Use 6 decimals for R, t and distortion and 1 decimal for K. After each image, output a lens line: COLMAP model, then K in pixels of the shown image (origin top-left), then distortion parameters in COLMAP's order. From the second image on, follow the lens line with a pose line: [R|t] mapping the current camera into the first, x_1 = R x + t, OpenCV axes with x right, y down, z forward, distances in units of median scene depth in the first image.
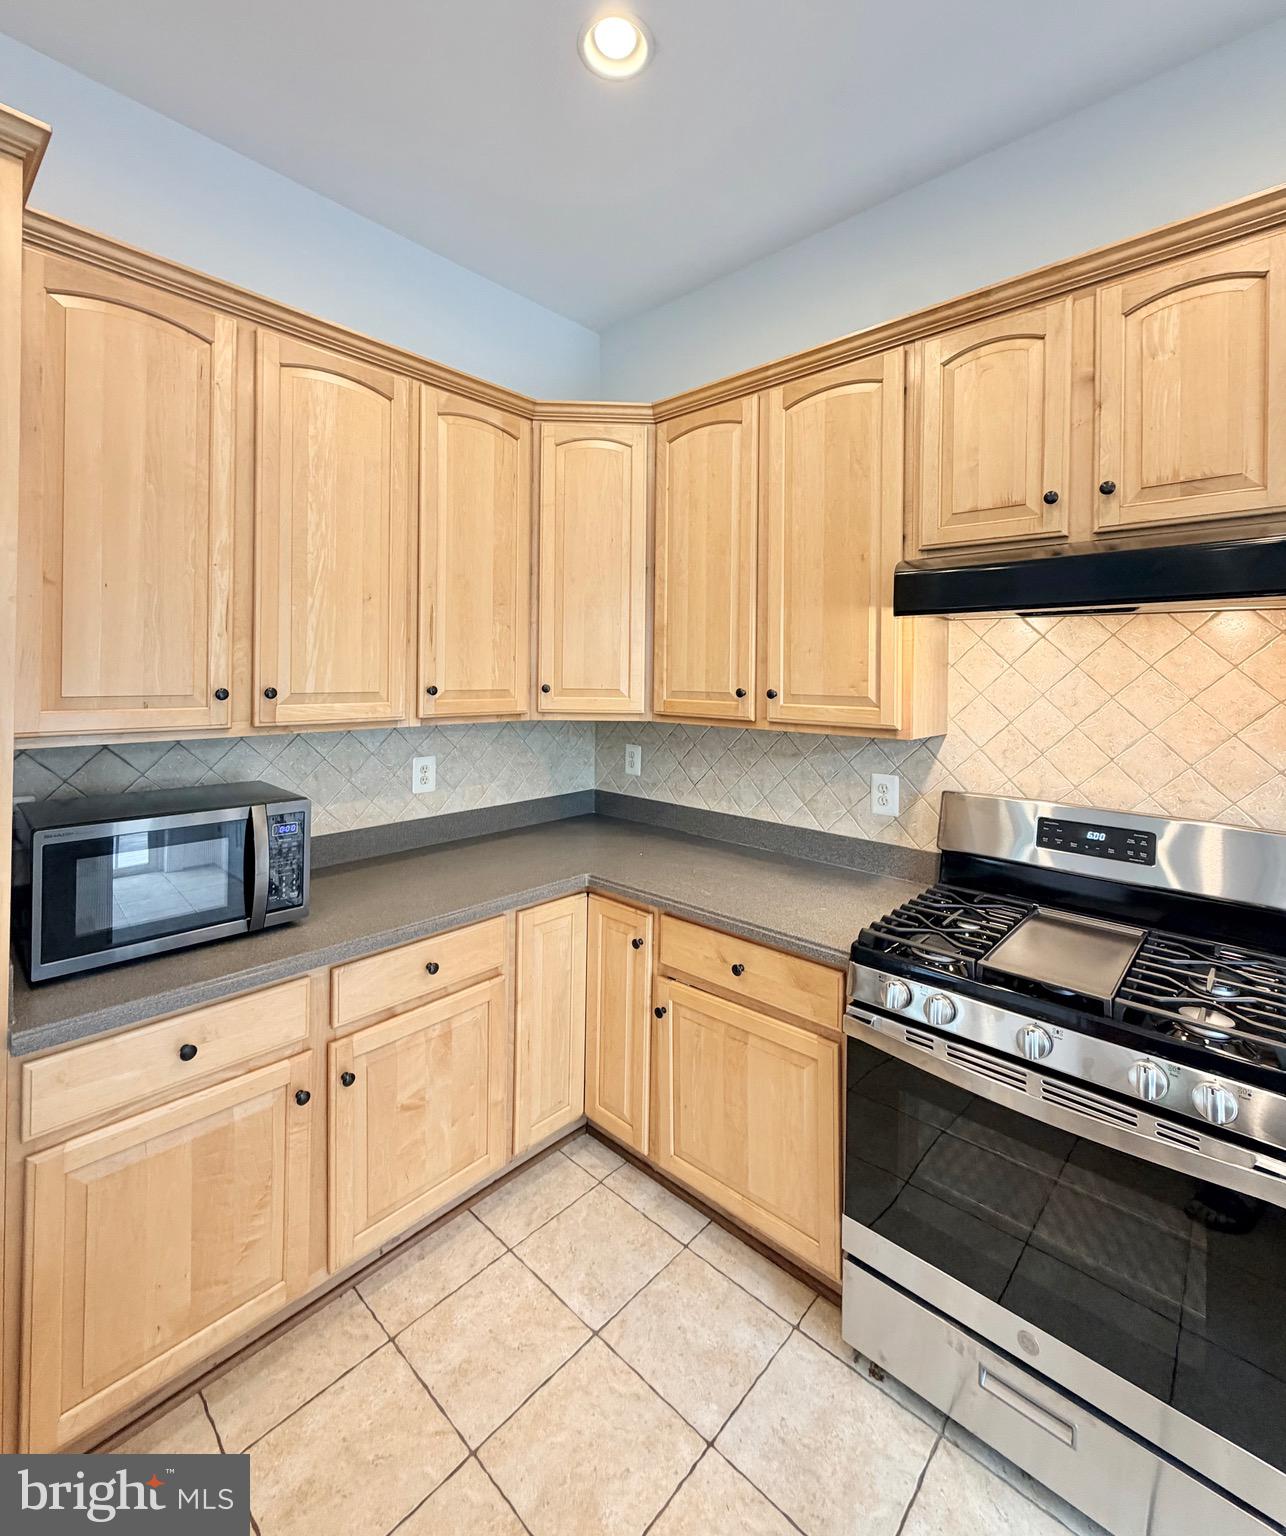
lens RADIAL K [[691.2, 0, 641.7], [0, 691.2, 673.6], [0, 0, 1]] dist [-0.001710, 0.000499]
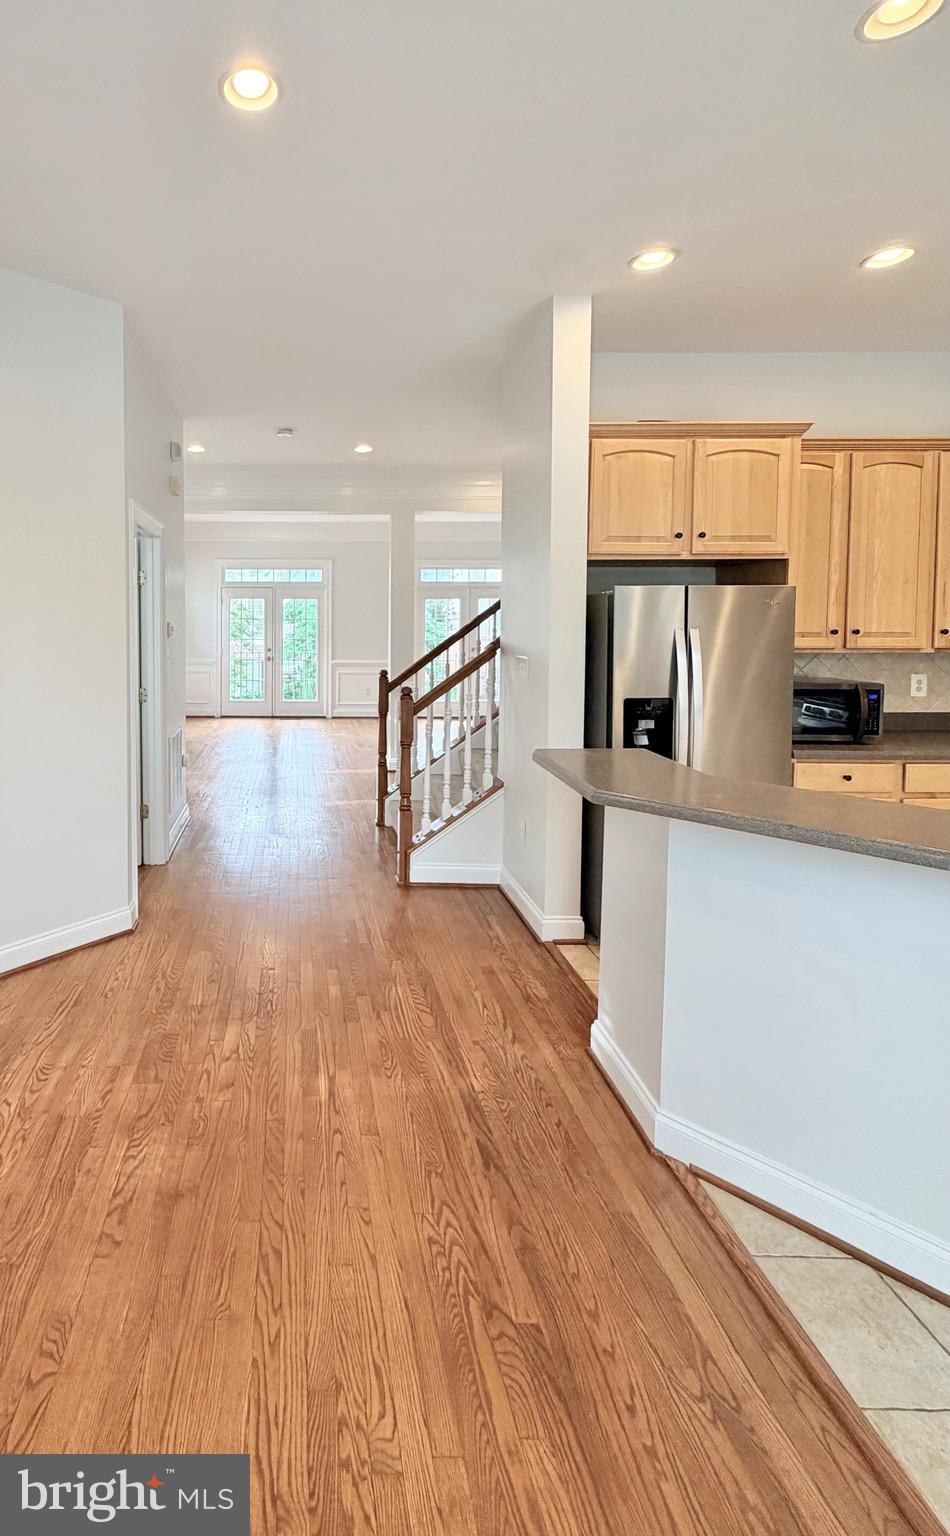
lens RADIAL K [[708.9, 0, 293.3], [0, 708.9, 648.2], [0, 0, 1]] dist [0.000272, -0.000068]
pose [[0.667143, 0.021059, -0.744632, -0.070938], [0.004302, 0.999475, 0.032121, 0.002100], [0.744917, -0.024633, 0.666702, -1.365610]]
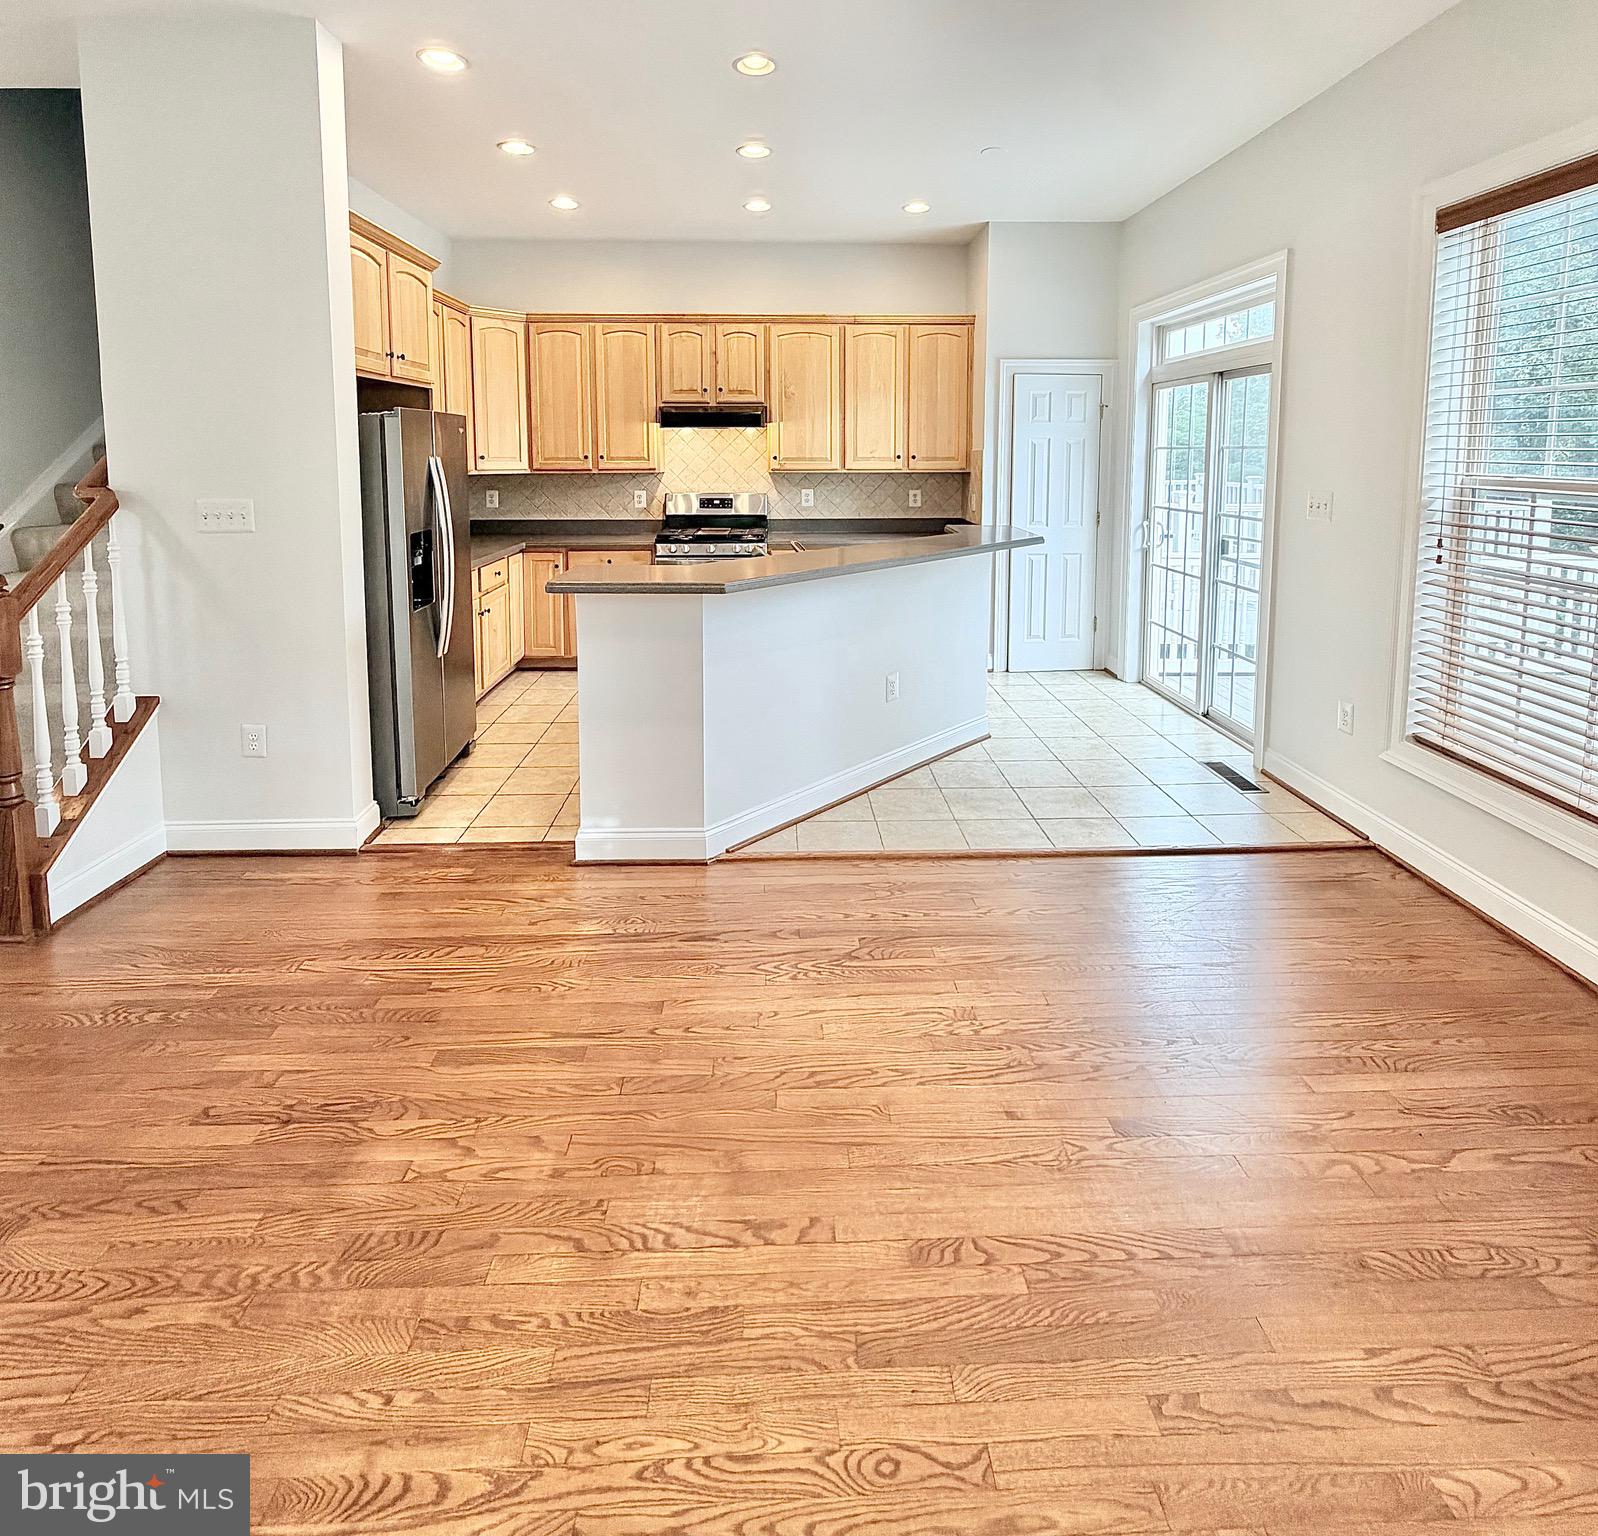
lens RADIAL K [[847.6, 0, 786.4], [0, 847.6, 527.9], [0, 0, 1]] dist [0.001860, -0.000685]
pose [[0.725283, -0.074182, 0.684443, -1.319915], [0.012028, 0.995391, 0.095137, 0.002552], [-0.688346, -0.060769, 0.722833, -1.499691]]
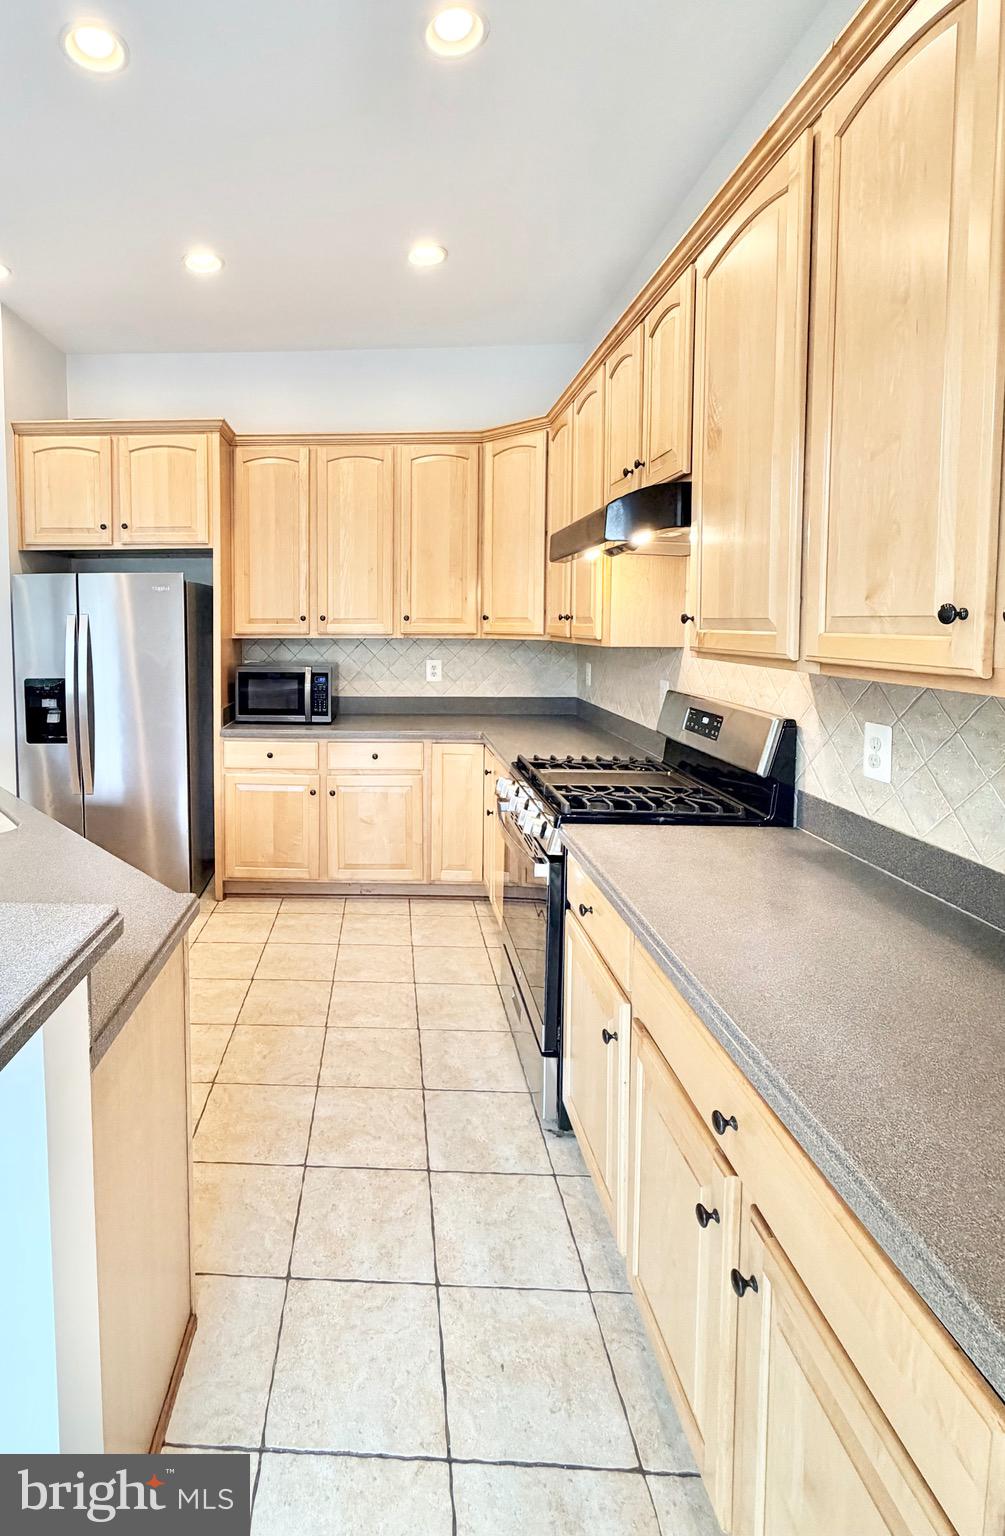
lens RADIAL K [[710.7, 0, 345.2], [0, 710.7, 661.5], [0, 0, 1]] dist [0.001499, -0.000058]
pose [[0.636107, 0.034728, -0.770819, 1.015166], [0.004529, 0.998801, 0.048737, 0.046499], [0.771587, -0.034493, 0.635188, -0.296580]]
